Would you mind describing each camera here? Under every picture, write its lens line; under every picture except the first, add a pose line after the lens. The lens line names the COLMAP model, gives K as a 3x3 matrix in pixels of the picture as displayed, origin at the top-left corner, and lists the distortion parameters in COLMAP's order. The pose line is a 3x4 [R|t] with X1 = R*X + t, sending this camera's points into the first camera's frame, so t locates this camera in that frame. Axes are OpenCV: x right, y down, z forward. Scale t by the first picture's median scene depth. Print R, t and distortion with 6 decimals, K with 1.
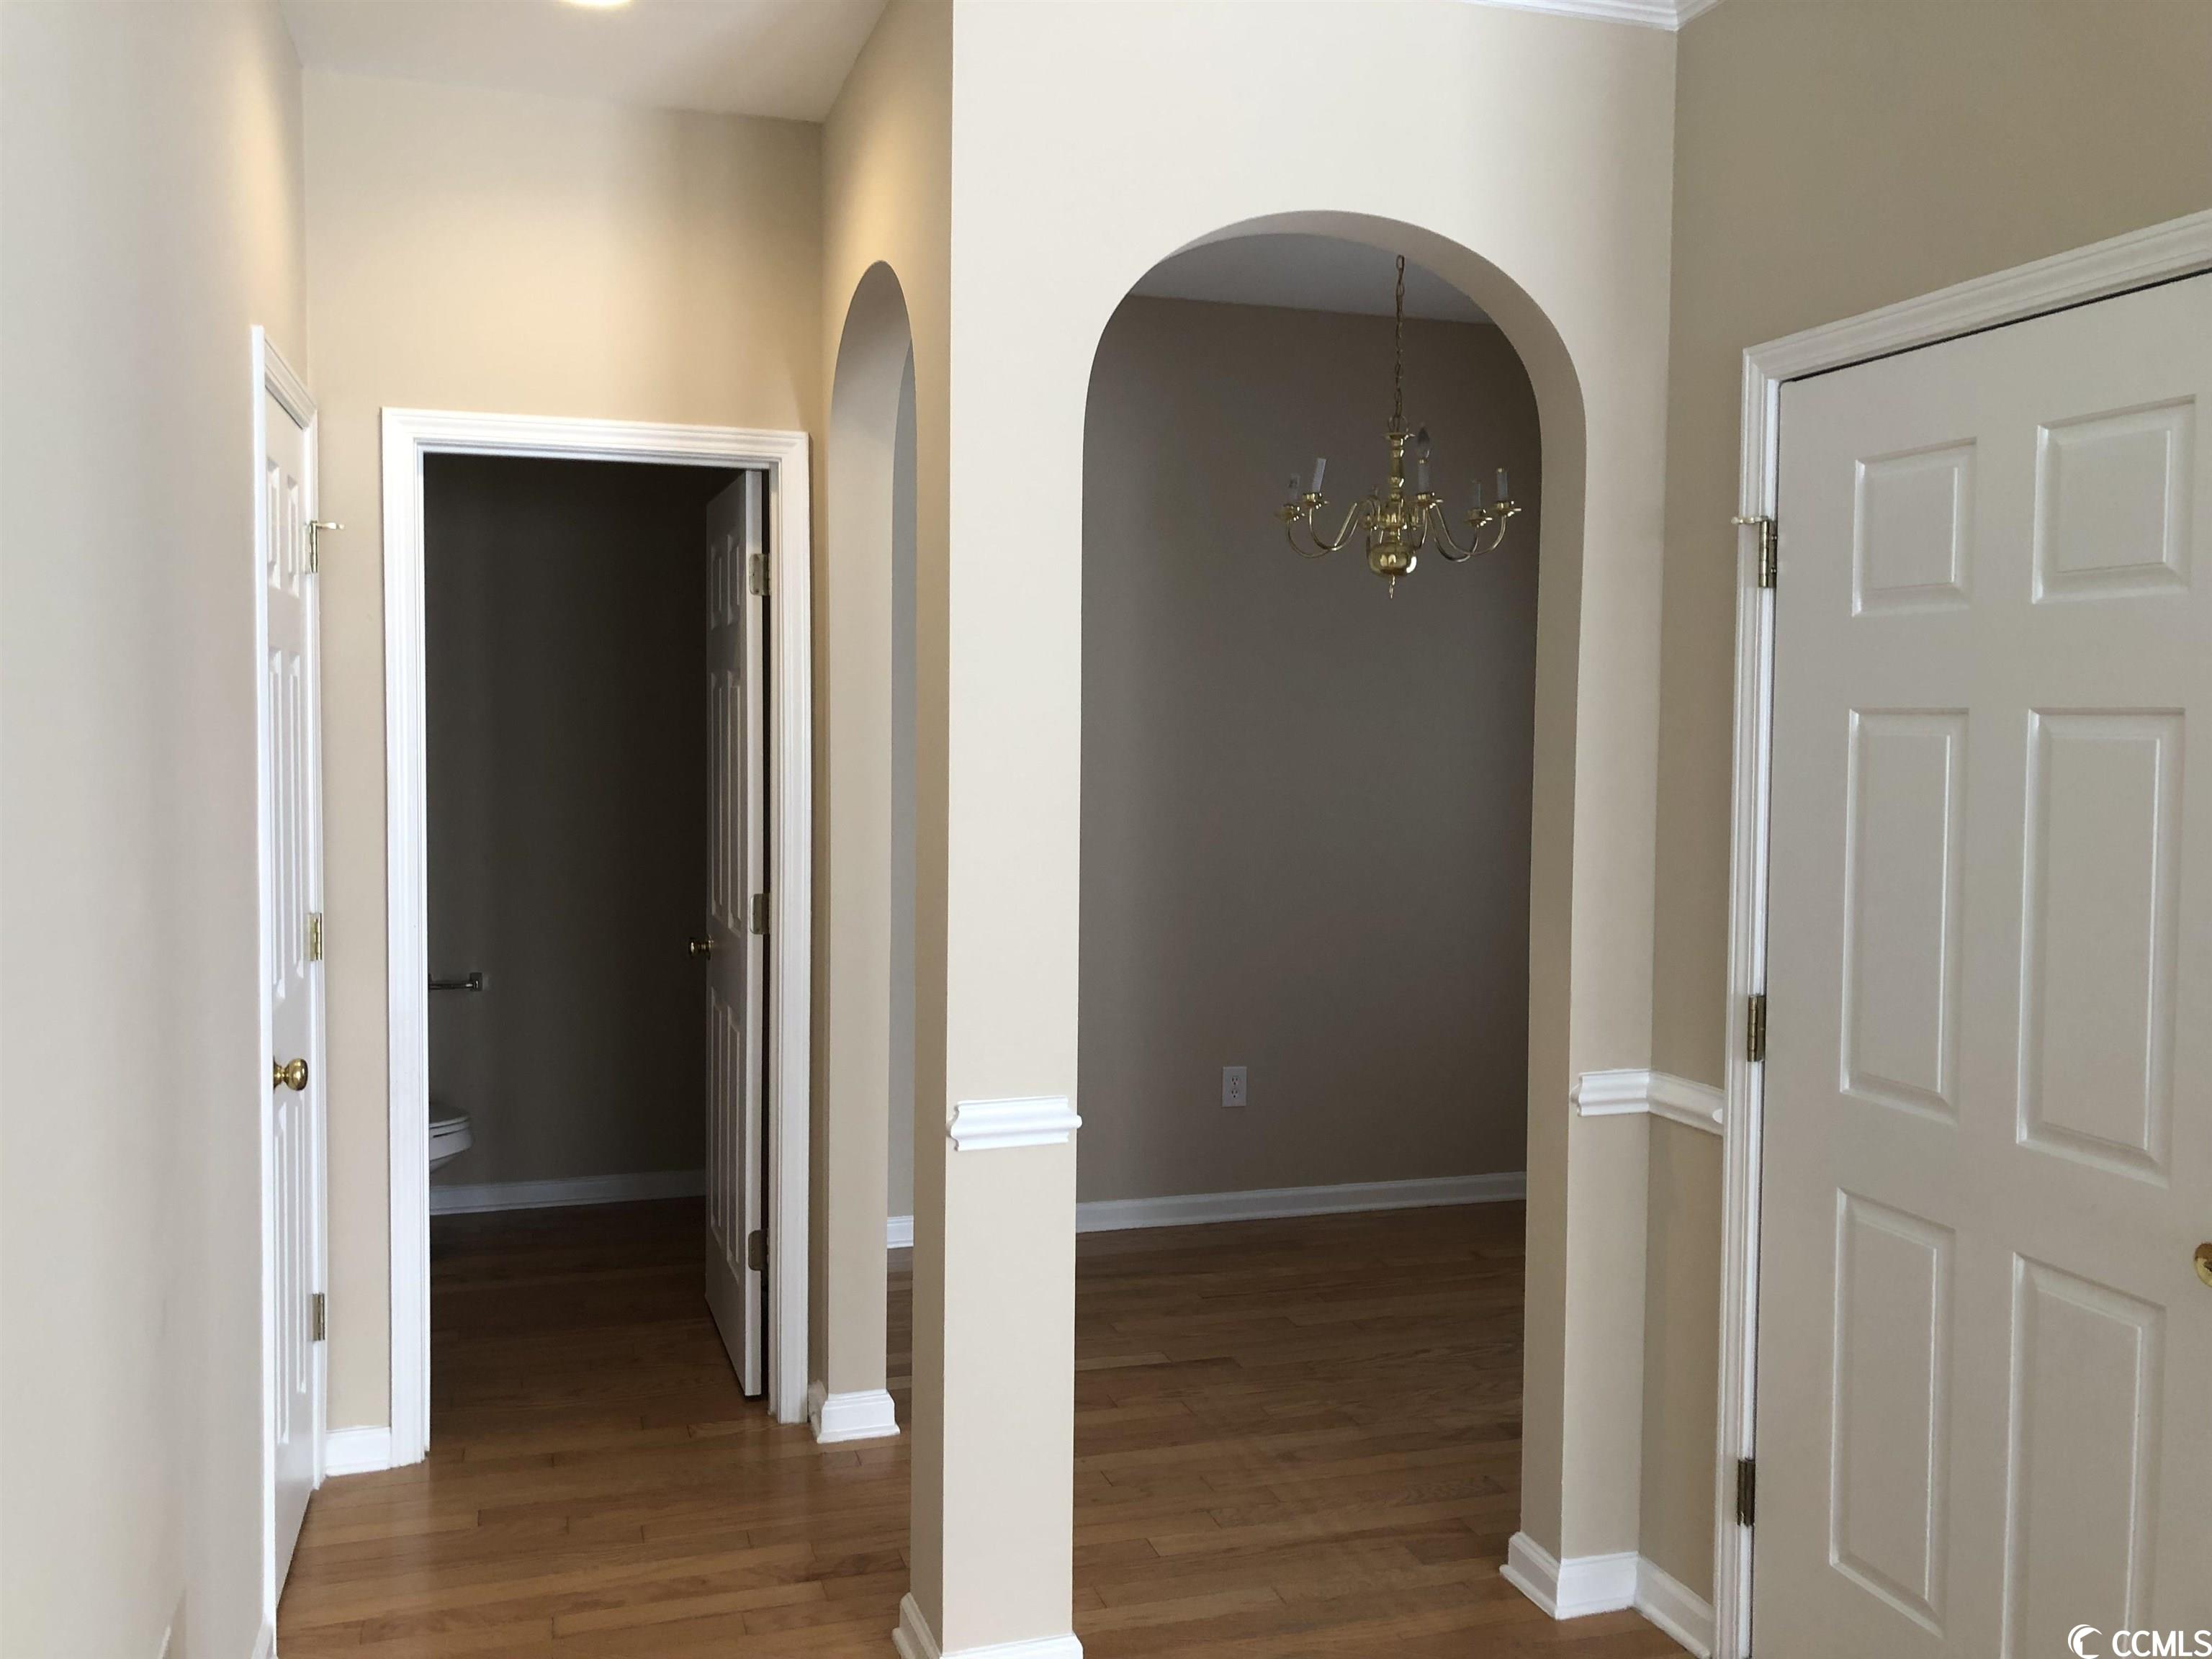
lens RADIAL K [[1817.4, 0, 1110.7], [0, 1817.4, 823.1], [0, 0, 1]] dist [0.054602, -0.051034]
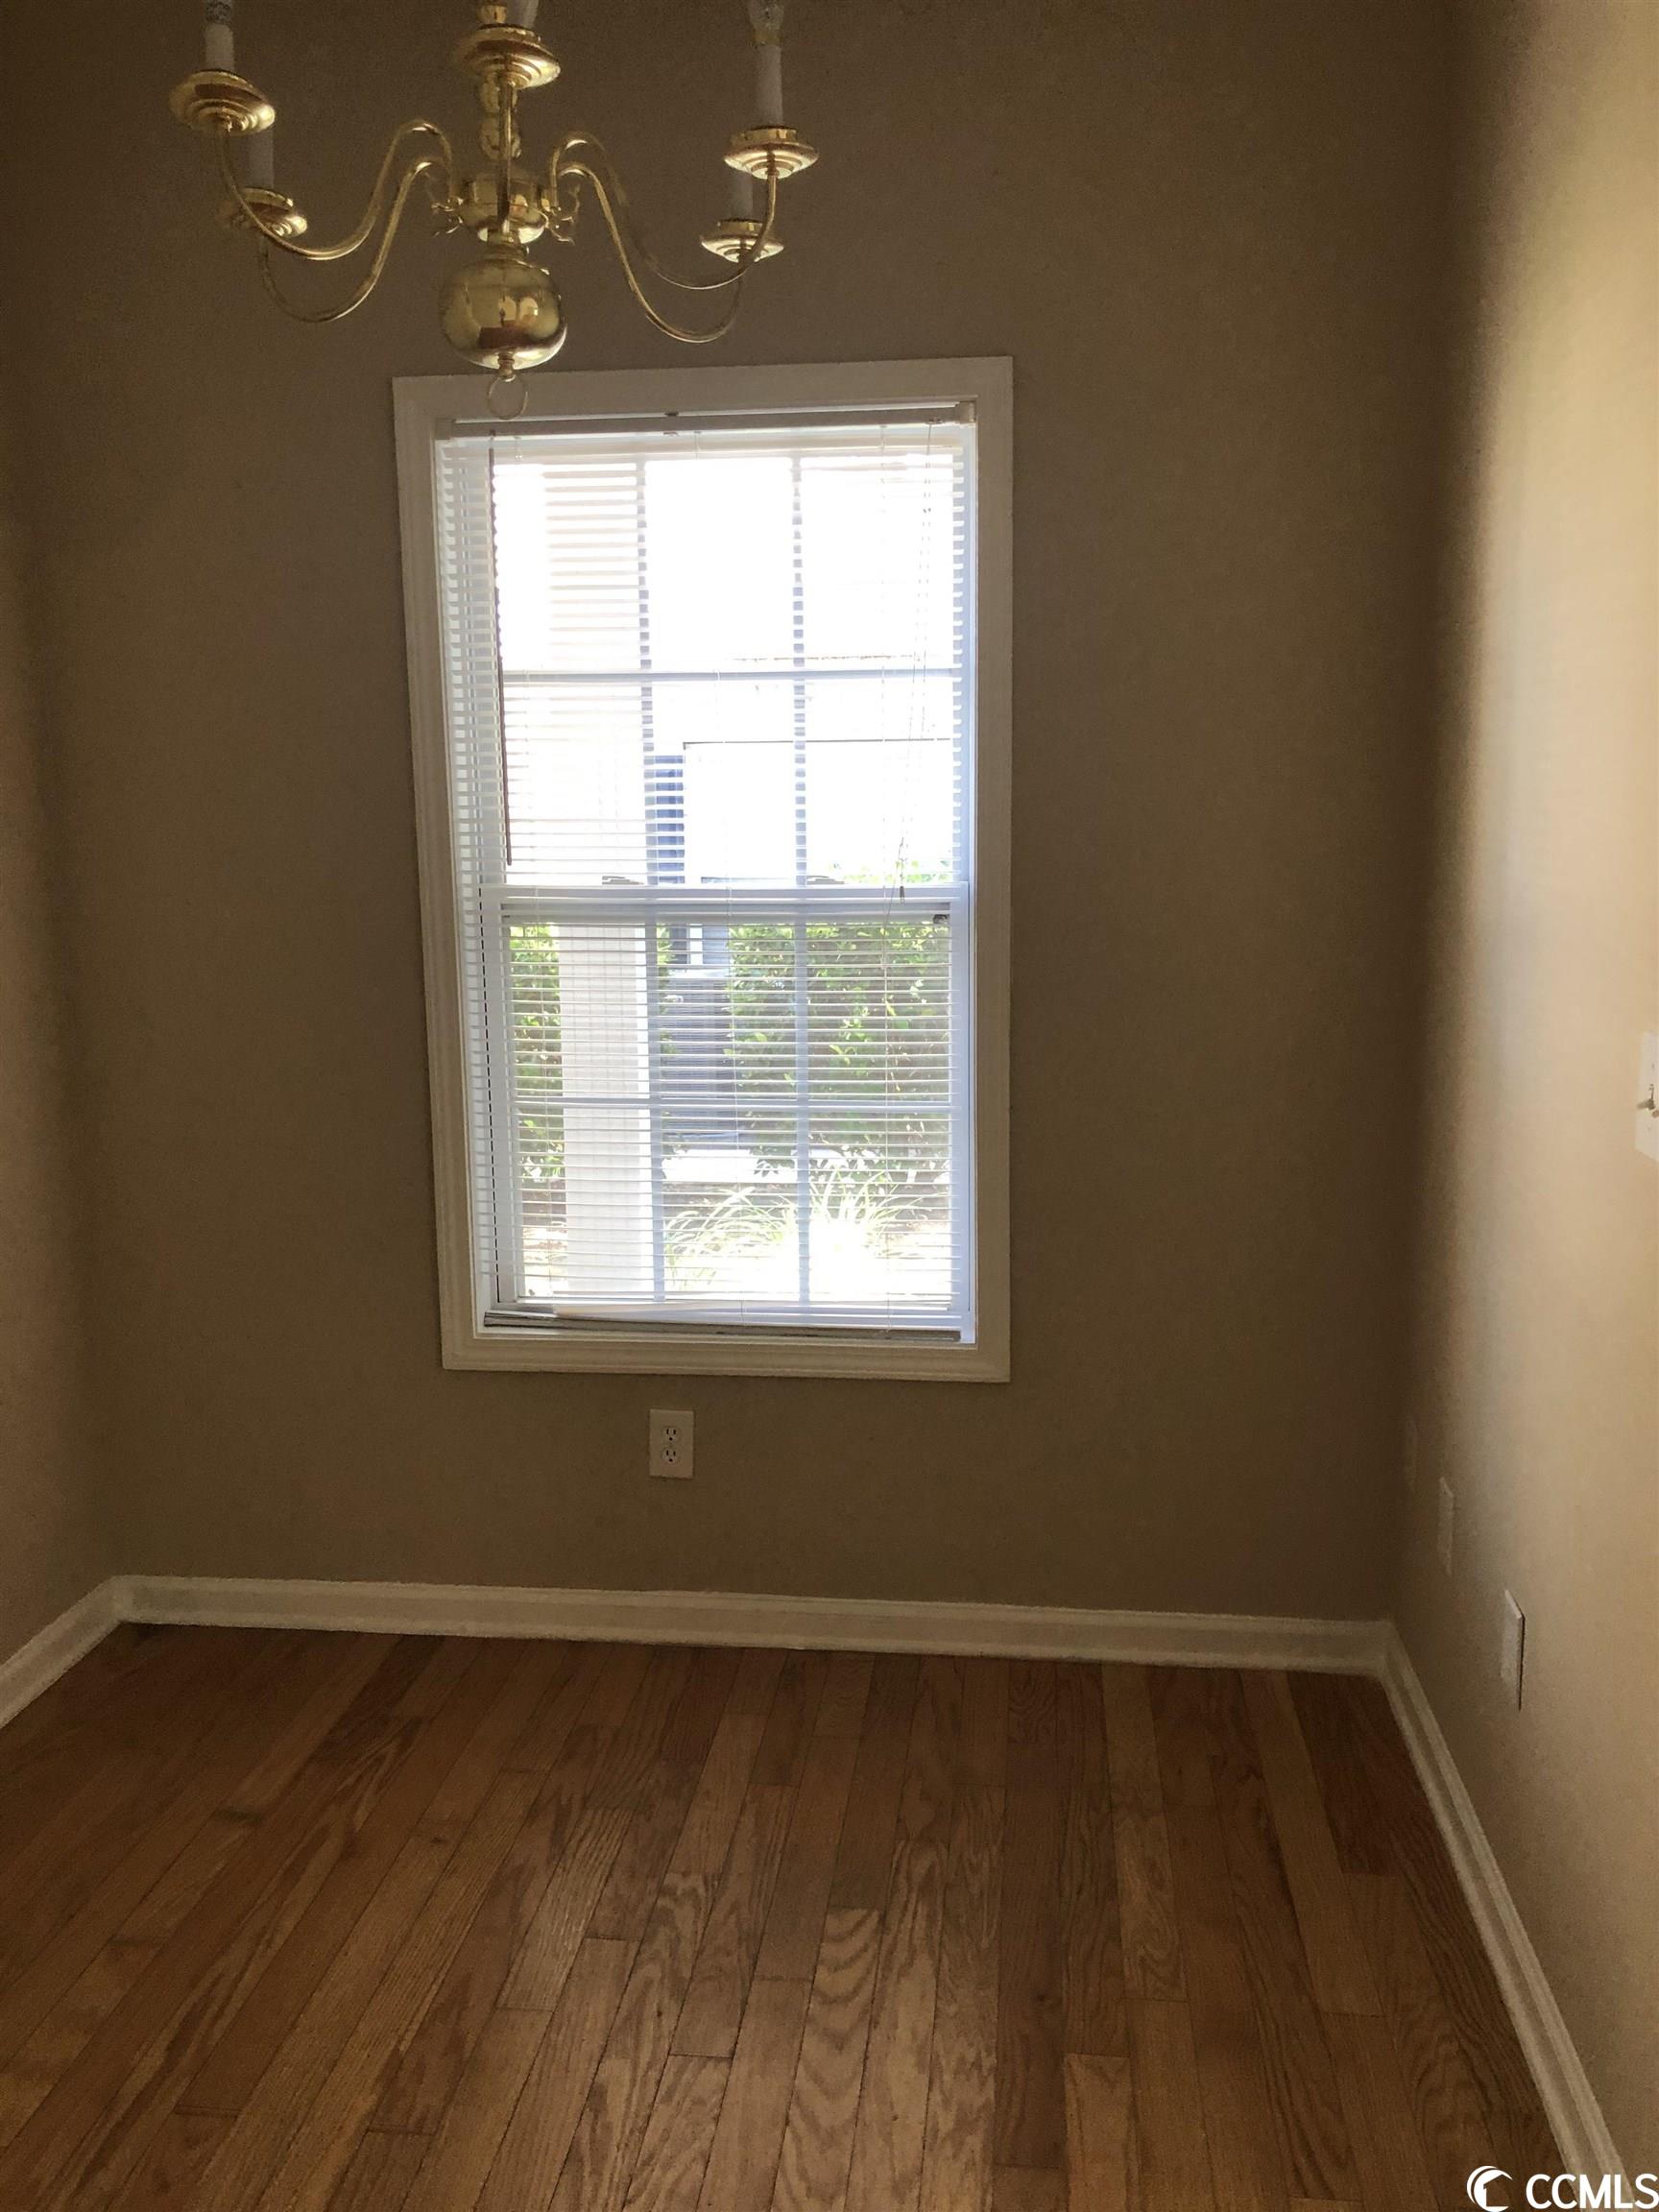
lens RADIAL K [[1817.4, 0, 840.9], [0, 1817.4, 1106.9], [0, 0, 1]] dist [0.054602, -0.051034]
pose [[0.414652, -0.167842, 0.894367, -0.165040], [0.069322, 0.985813, 0.152863, -0.028195], [-0.907336, -0.001386, 0.420405, 0.661902]]
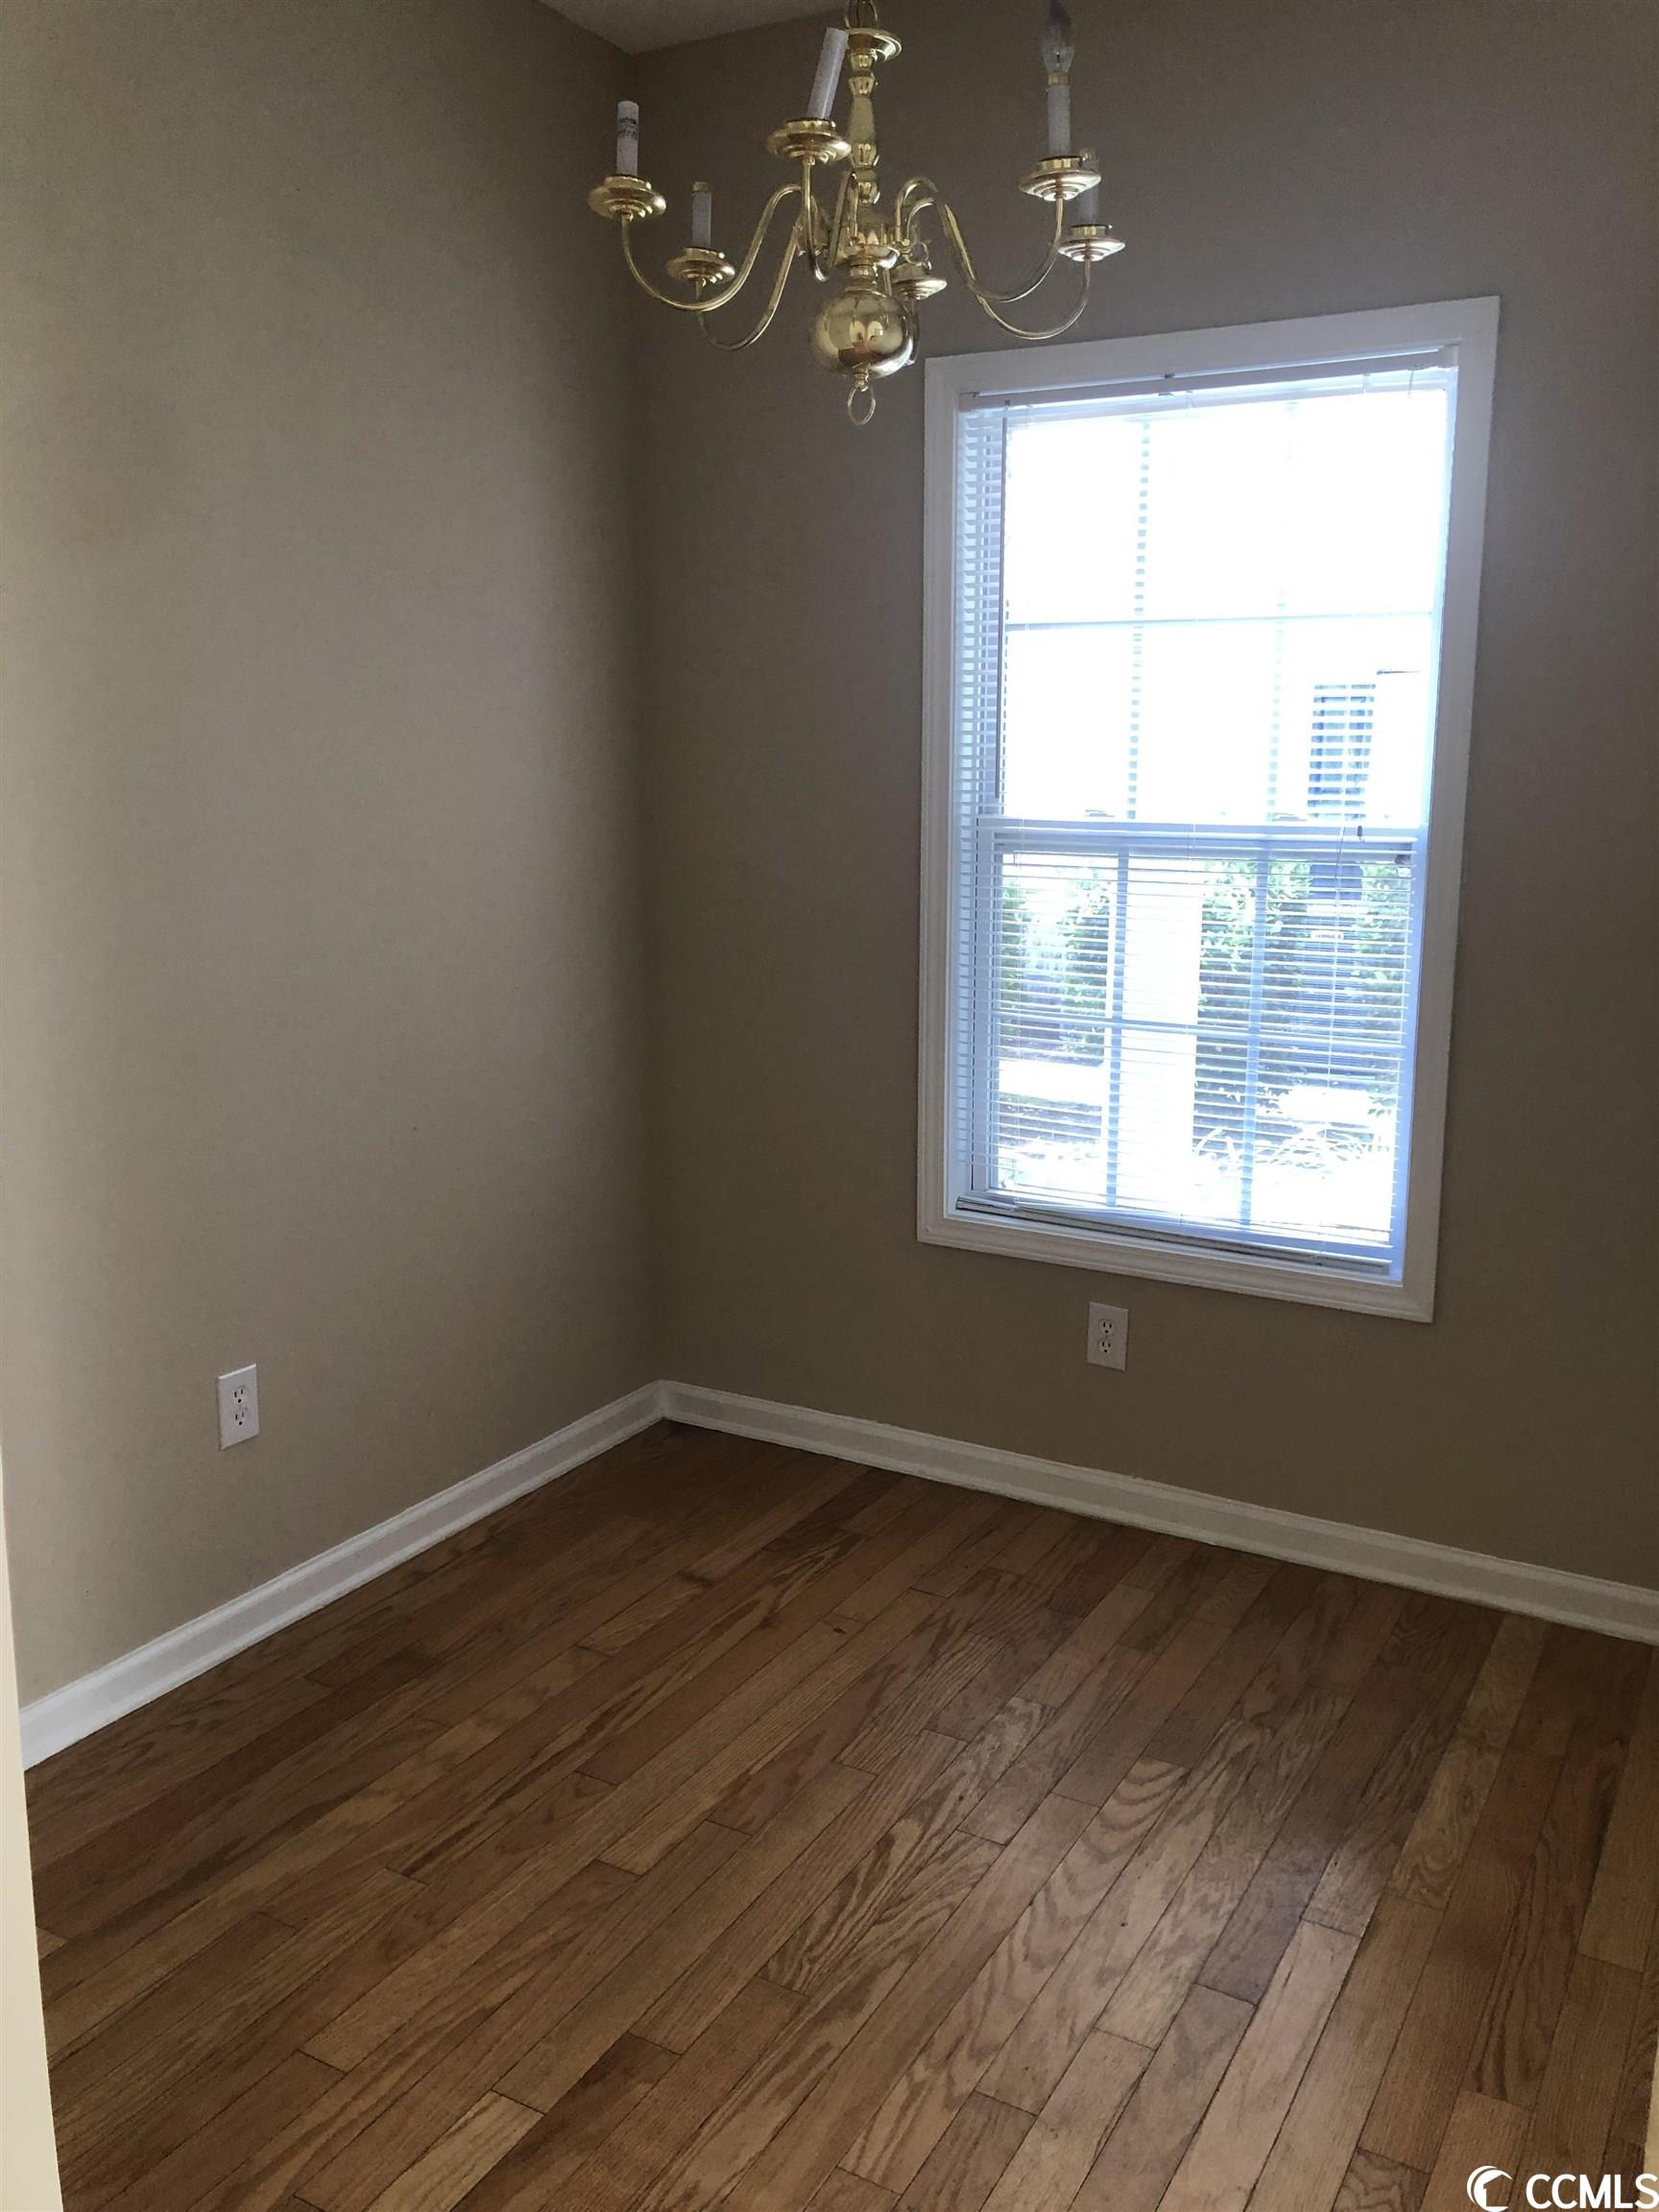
lens RADIAL K [[1817.4, 0, 843.4], [0, 1817.4, 1101.1], [0, 0, 1]] dist [0.054602, -0.051034]
pose [[0.739193, -0.145426, 0.657605, -0.155662], [0.047085, 0.985179, 0.164941, -0.025454], [-0.671845, -0.090960, 0.735085, 0.549137]]
